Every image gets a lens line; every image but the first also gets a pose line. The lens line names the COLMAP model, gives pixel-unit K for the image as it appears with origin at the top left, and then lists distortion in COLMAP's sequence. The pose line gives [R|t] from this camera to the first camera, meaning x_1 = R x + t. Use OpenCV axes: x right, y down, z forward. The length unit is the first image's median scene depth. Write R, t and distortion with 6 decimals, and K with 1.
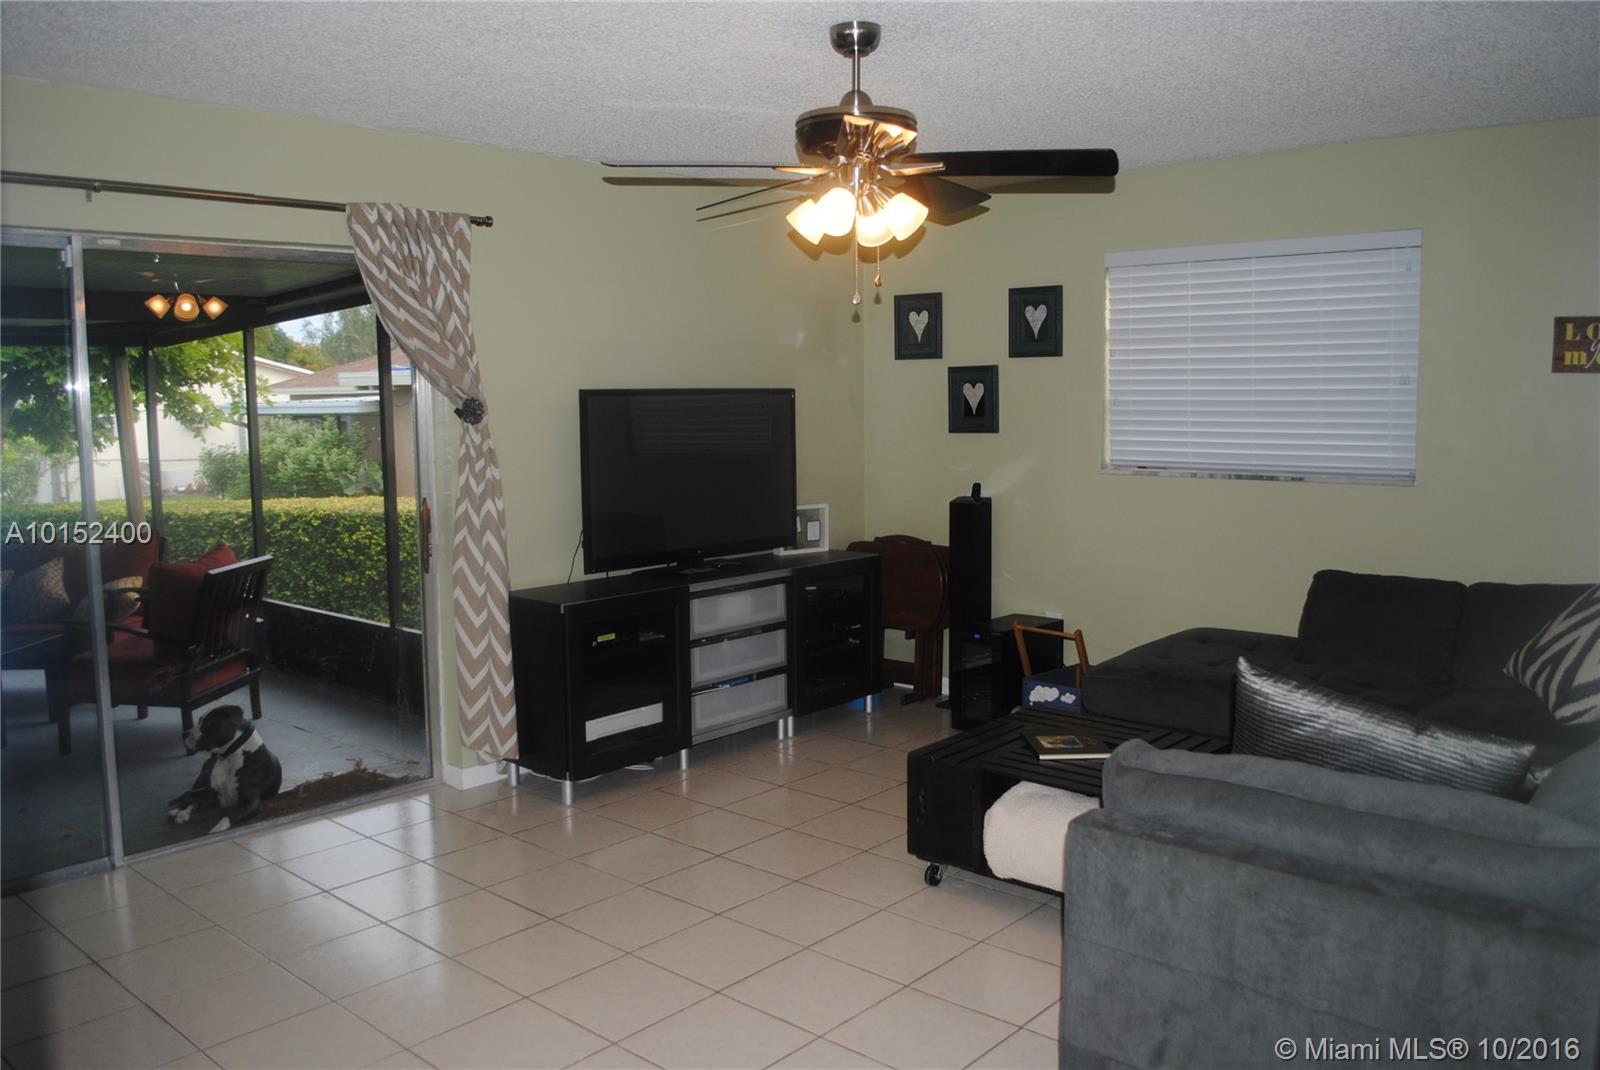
lens RADIAL K [[1292.3, 0, 806.1], [0, 1292.3, 541.8], [0, 0, 1]] dist [-0.079677, 0.011297]
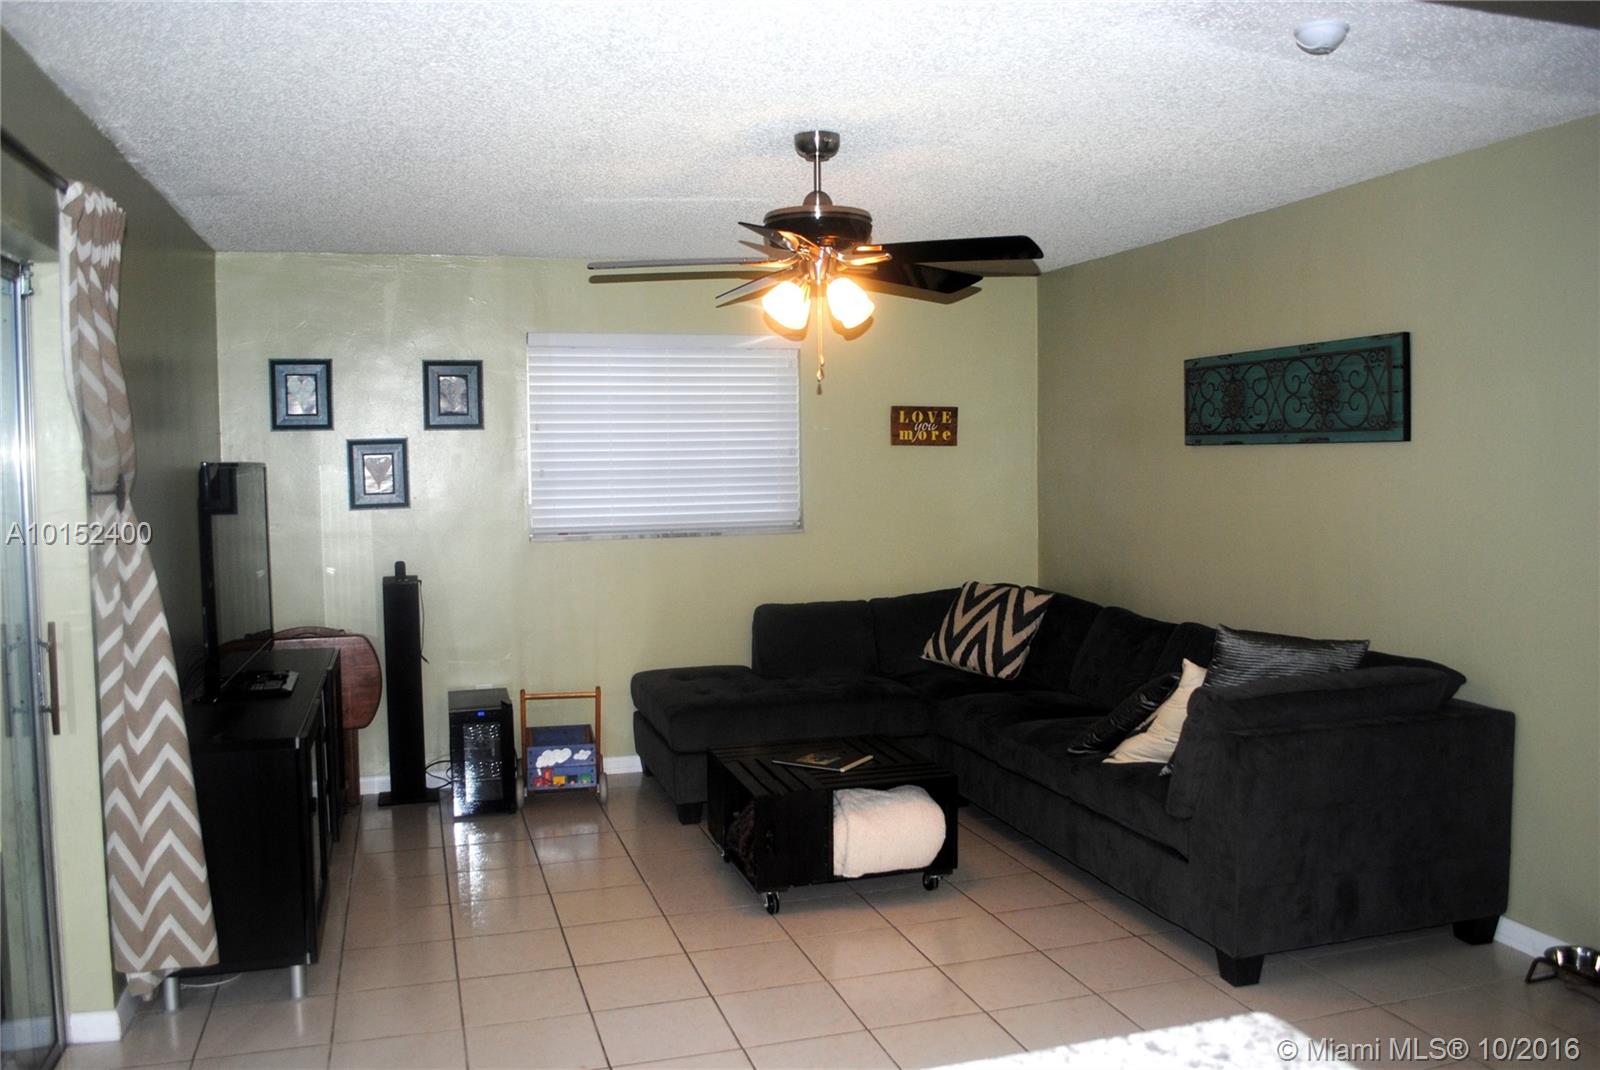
lens RADIAL K [[1292.3, 0, 809.6], [0, 1292.3, 527.5], [0, 0, 1]] dist [-0.079677, 0.011297]
pose [[0.521289, -0.043048, 0.852294, -0.634604], [0.108065, 0.994017, -0.015890, -0.027690], [-0.846510, 0.100386, 0.522822, 0.304565]]
